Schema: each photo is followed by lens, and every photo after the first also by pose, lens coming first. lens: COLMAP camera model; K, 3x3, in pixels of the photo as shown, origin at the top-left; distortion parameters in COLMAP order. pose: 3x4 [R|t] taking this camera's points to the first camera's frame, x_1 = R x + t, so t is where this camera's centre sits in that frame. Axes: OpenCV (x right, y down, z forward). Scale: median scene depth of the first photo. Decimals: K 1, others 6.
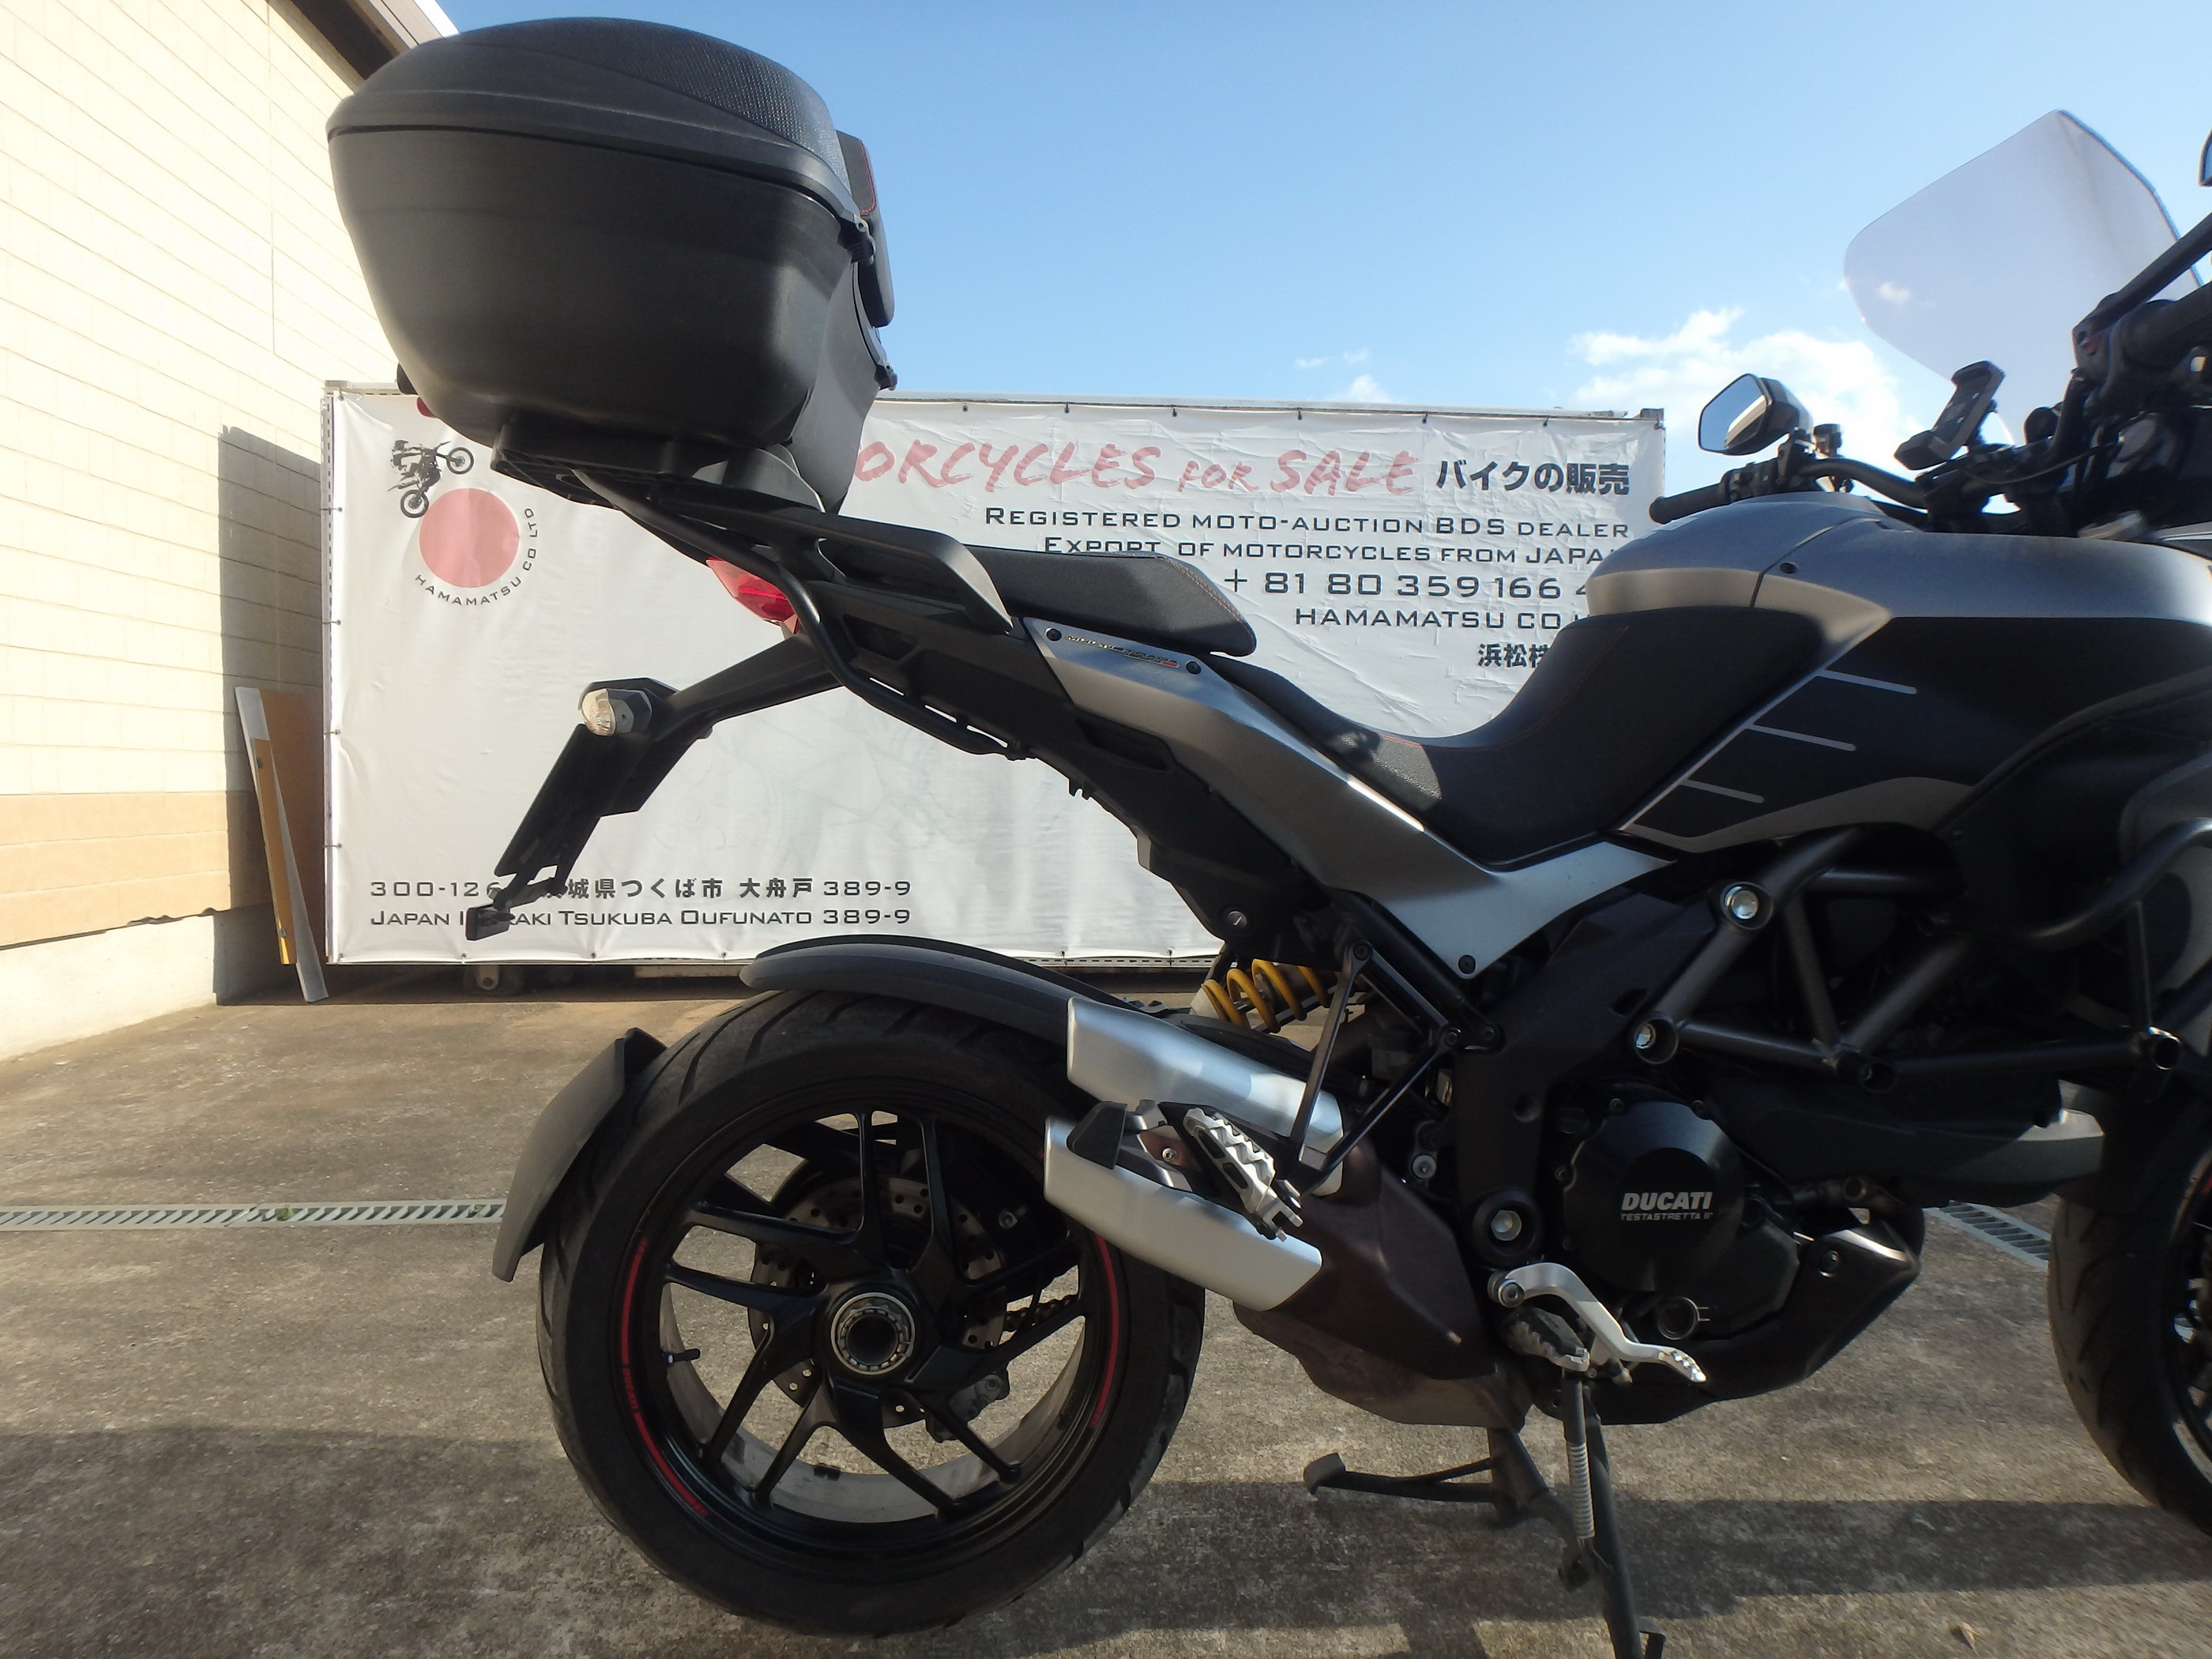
lens RADIAL K [[1366.3, 0, 1107.3], [0, 1366.3, 795.6], [0, 0, 1]] dist [-0.028564, -0.000366]
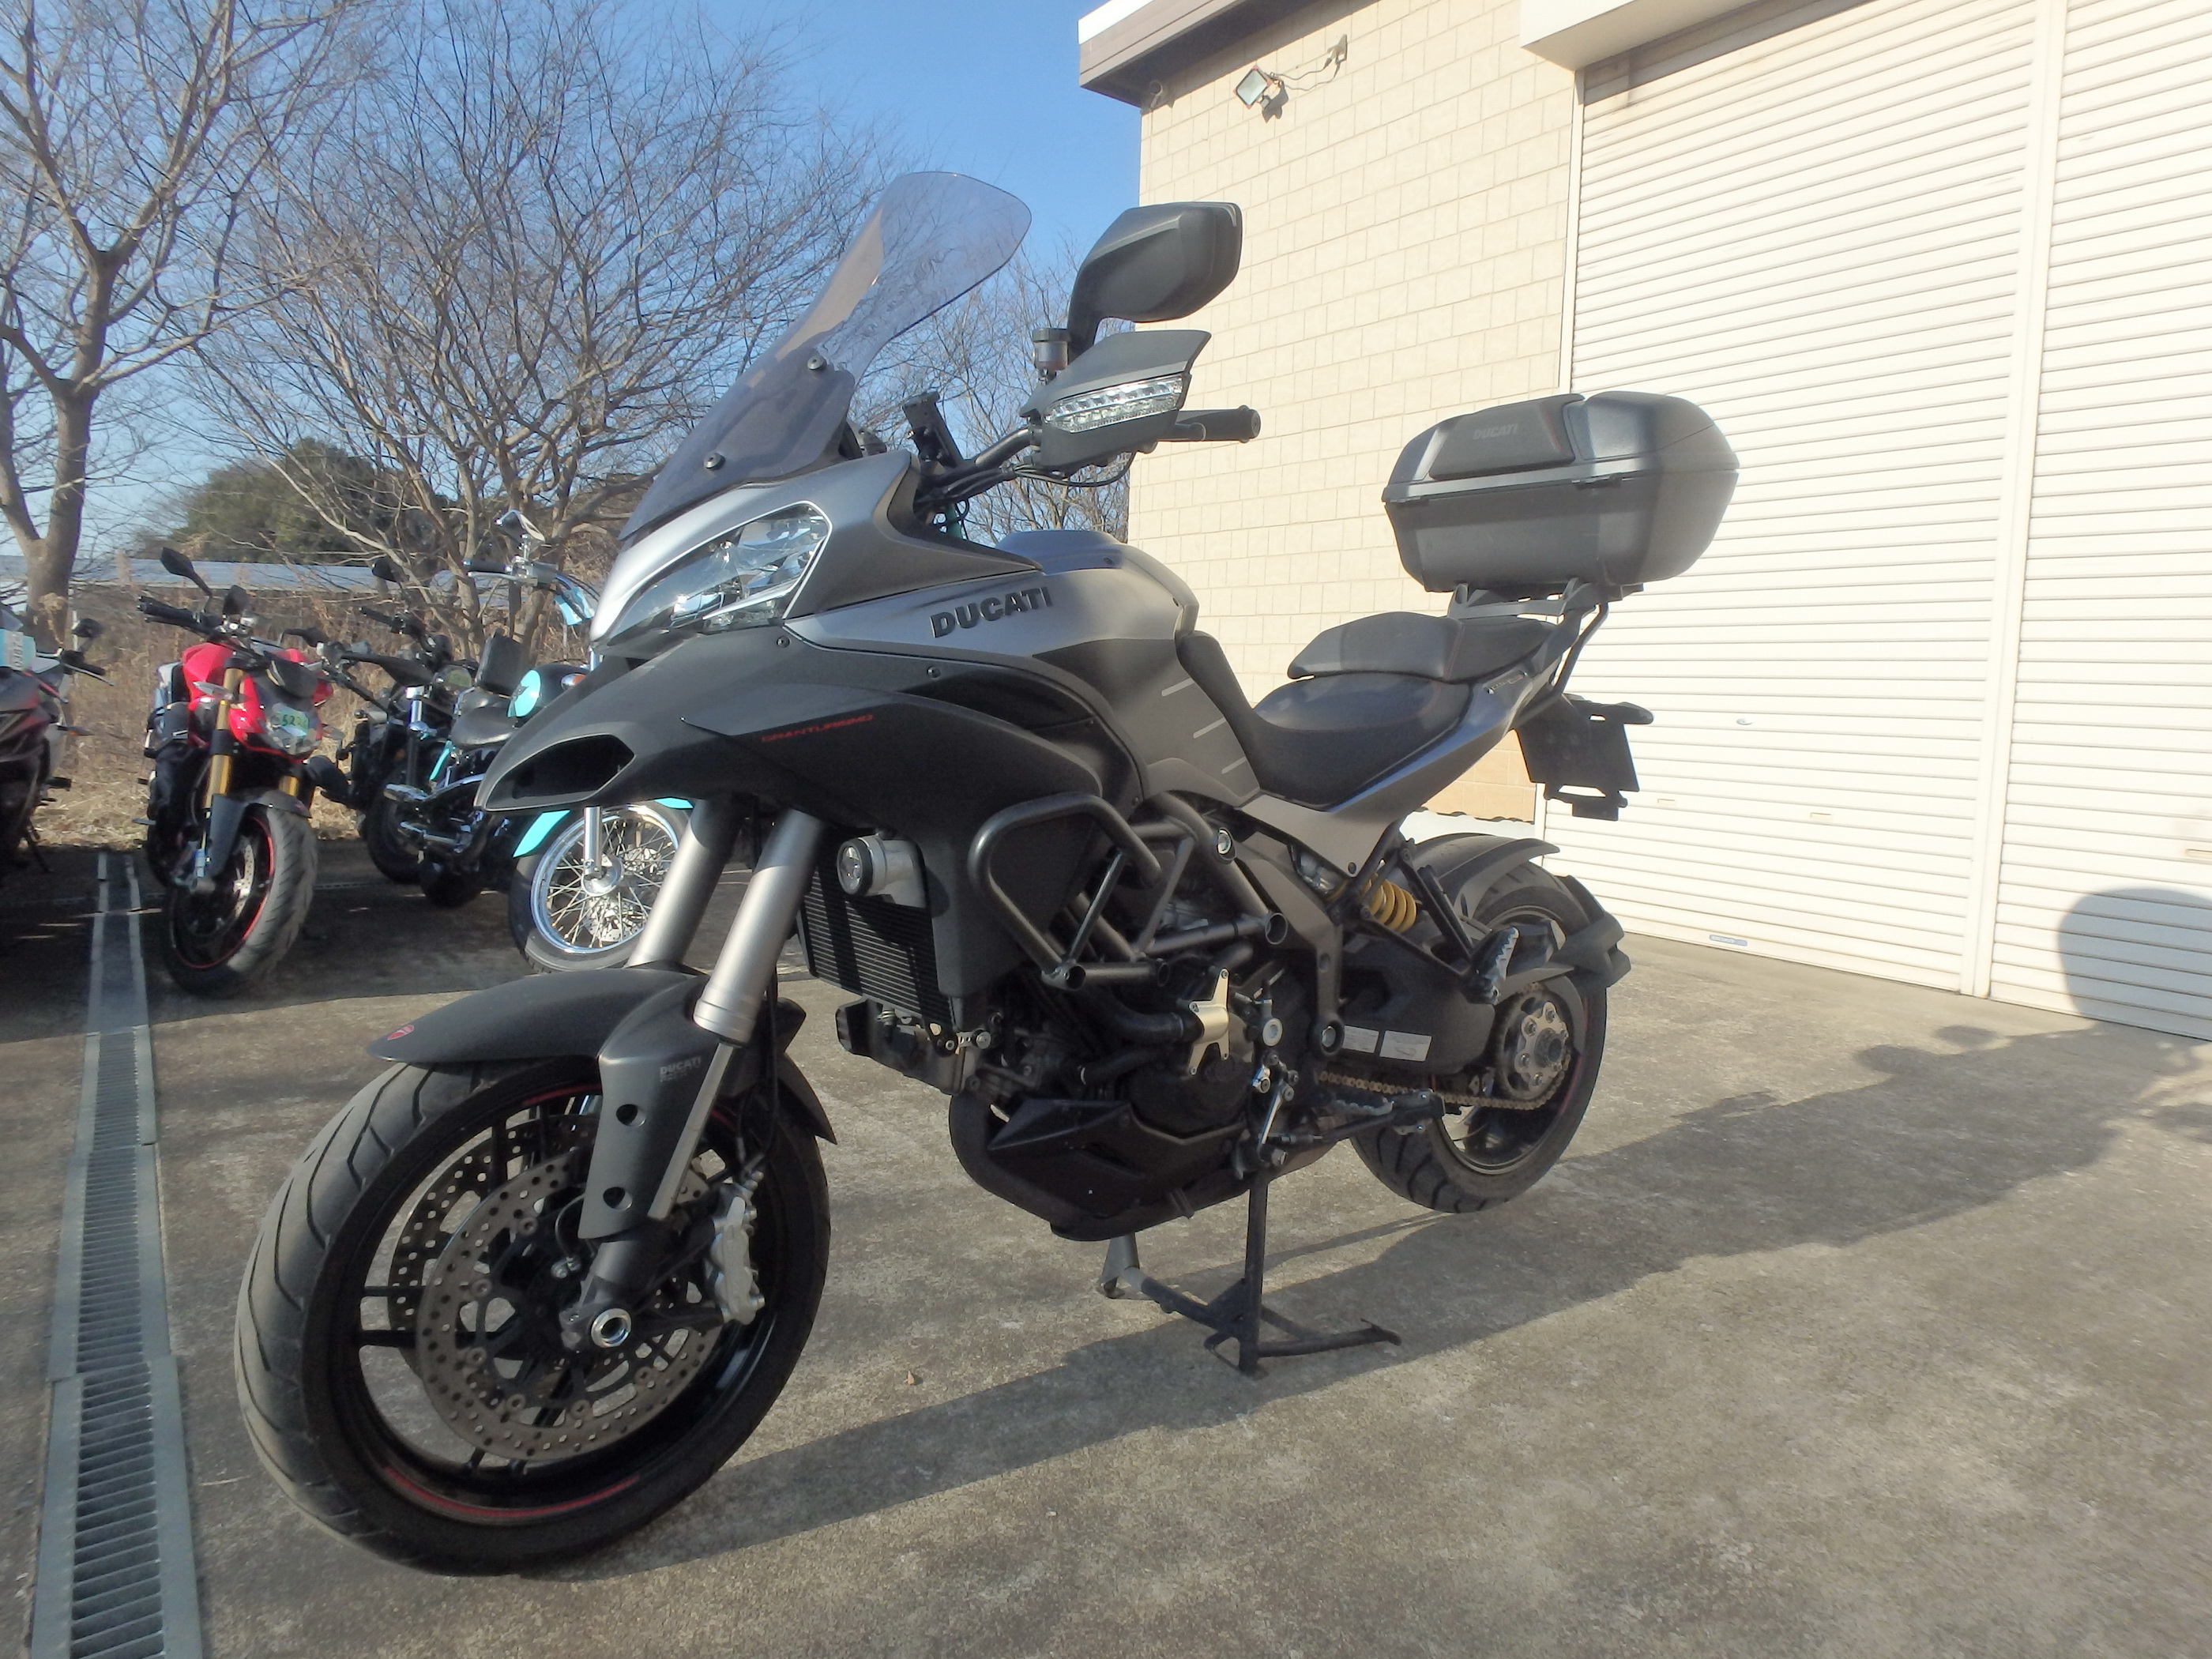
lens RADIAL K [[1384.2, 0, 1134.2], [0, 1384.2, 807.2], [0, 0, 1]] dist [-0.025073, 0.004519]
pose [[-0.828221, 0.031931, -0.559491, 0.299171], [-0.034926, 0.993493, 0.108402, -0.025963], [0.559312, 0.109322, -0.821717, 0.542026]]
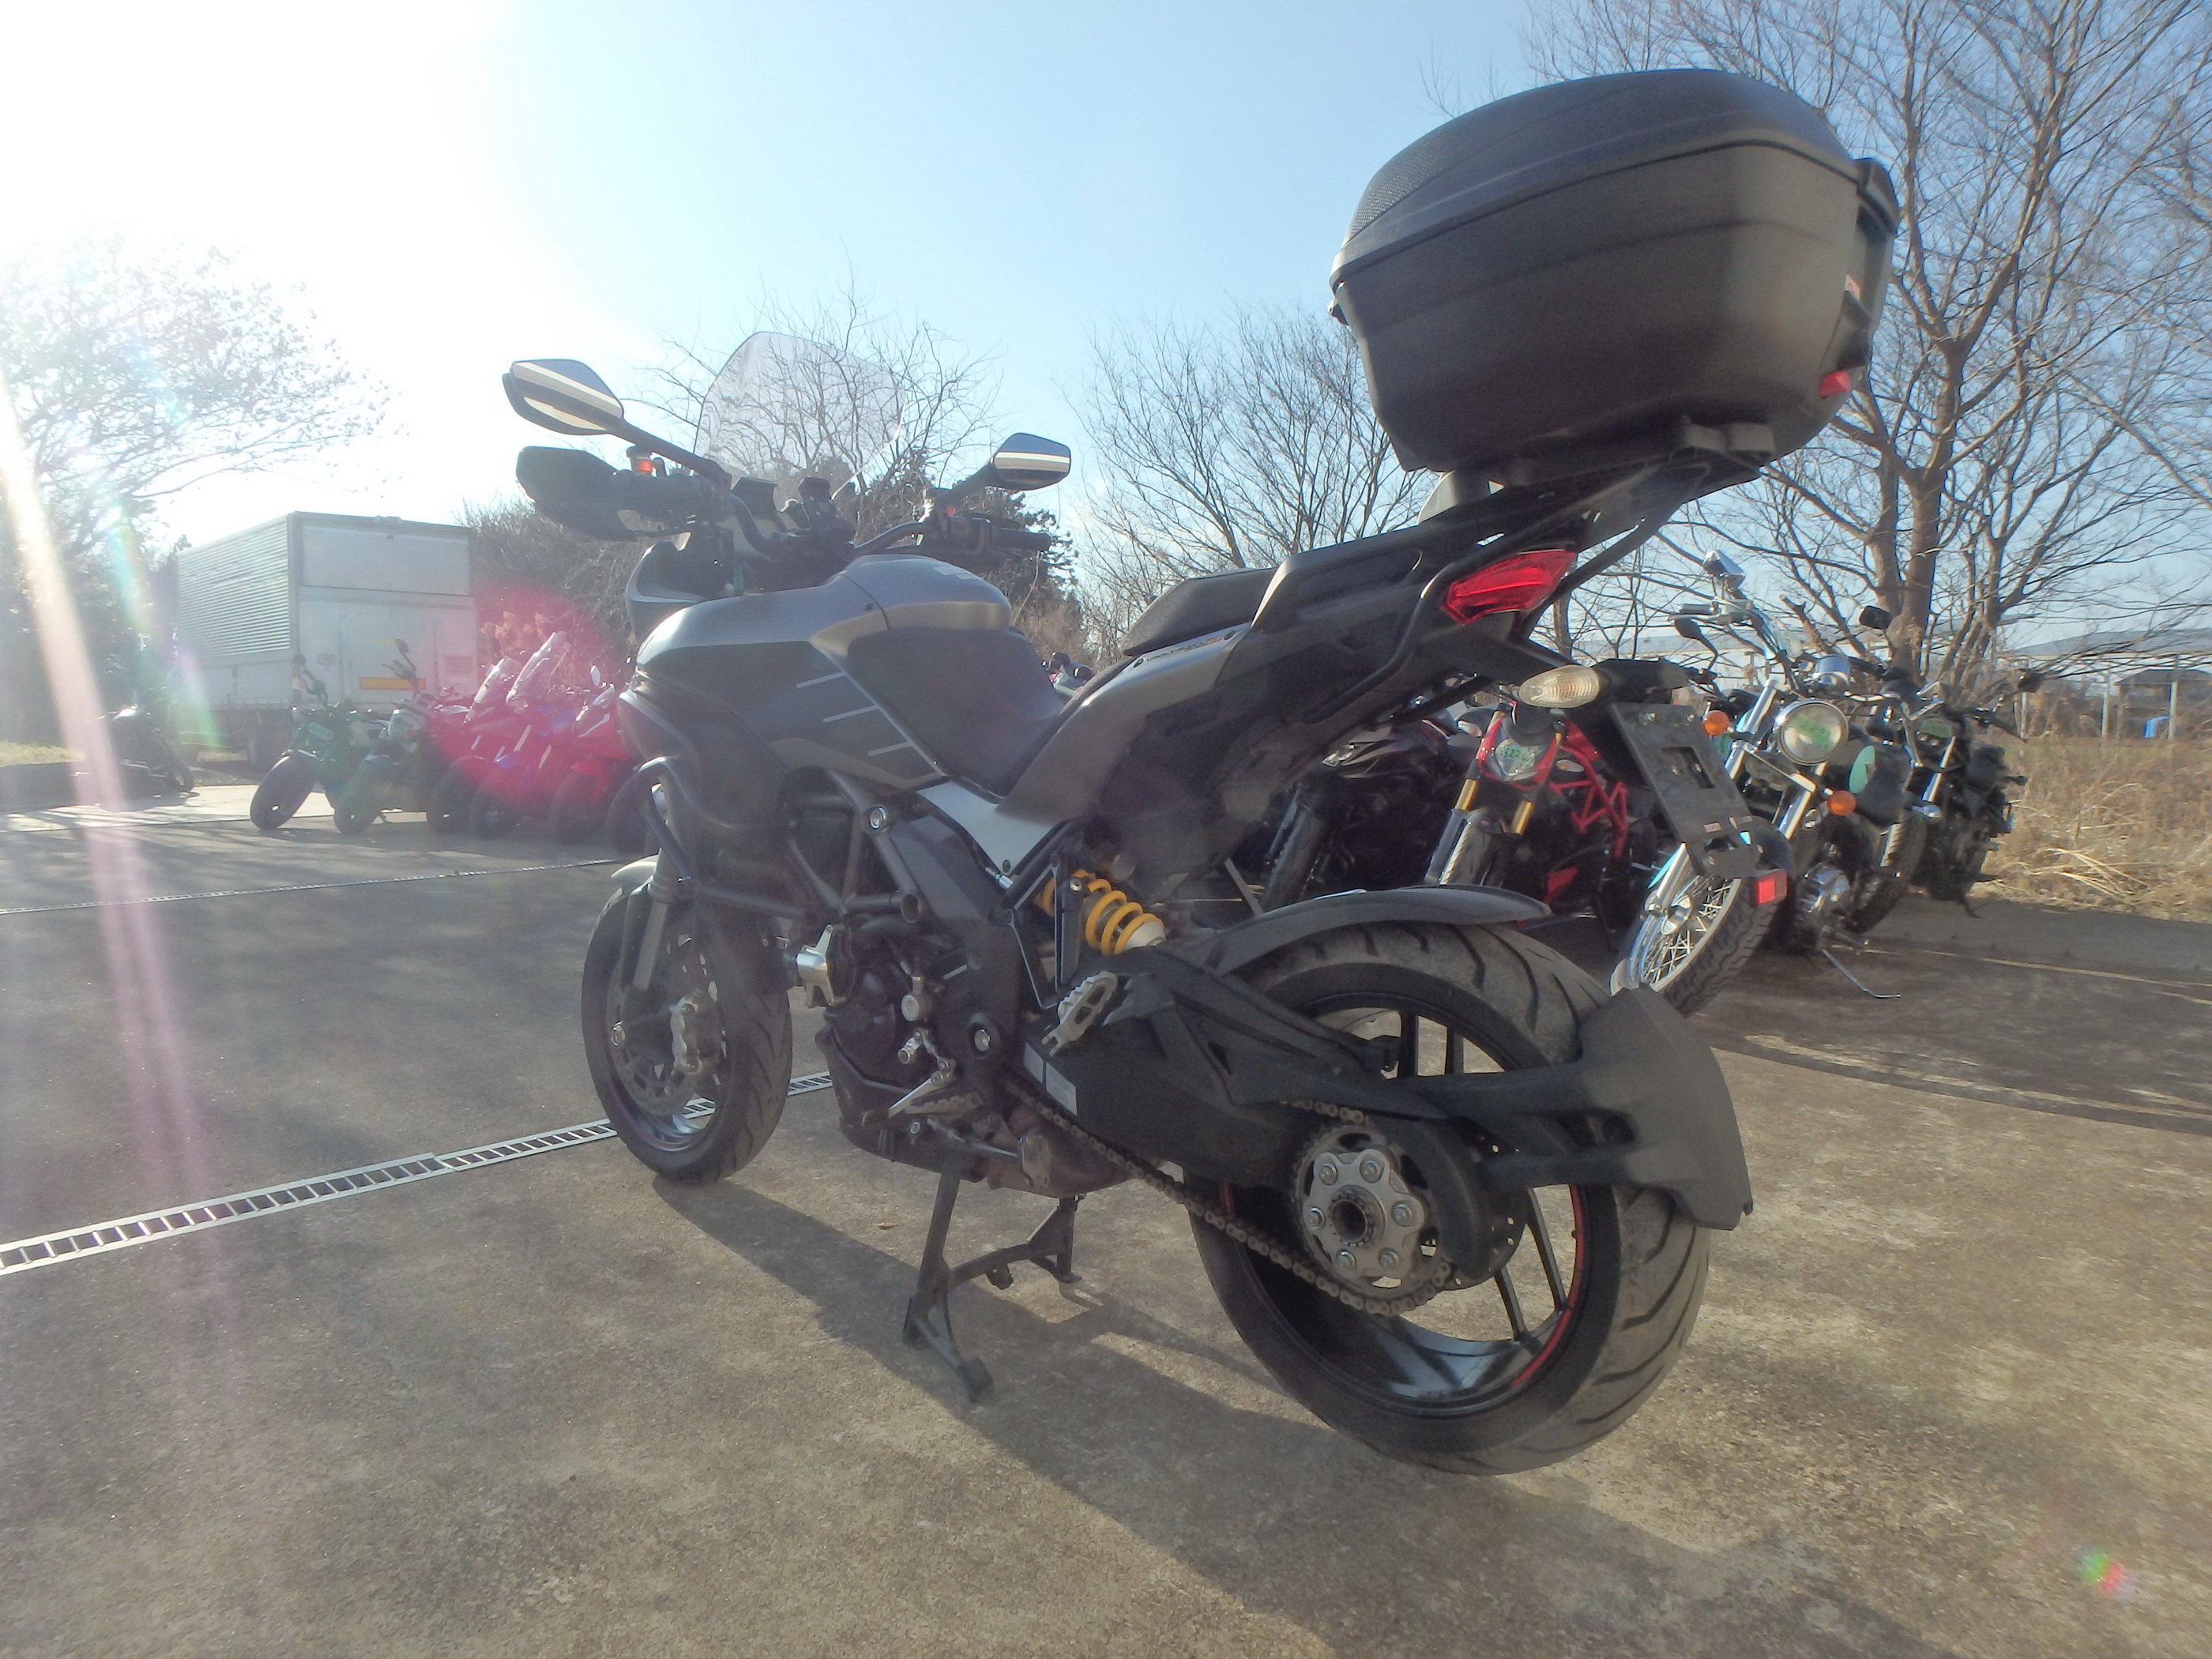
lens RADIAL K [[1369.3, 0, 1082.5], [0, 1369.3, 792.3], [0, 0, 1]] dist [-0.030653, 0.000316]
pose [[-0.670847, -0.032054, 0.740903, -0.205616], [0.018830, 0.998007, 0.060227, -0.010411], [-0.741357, 0.054355, -0.668906, 0.485162]]
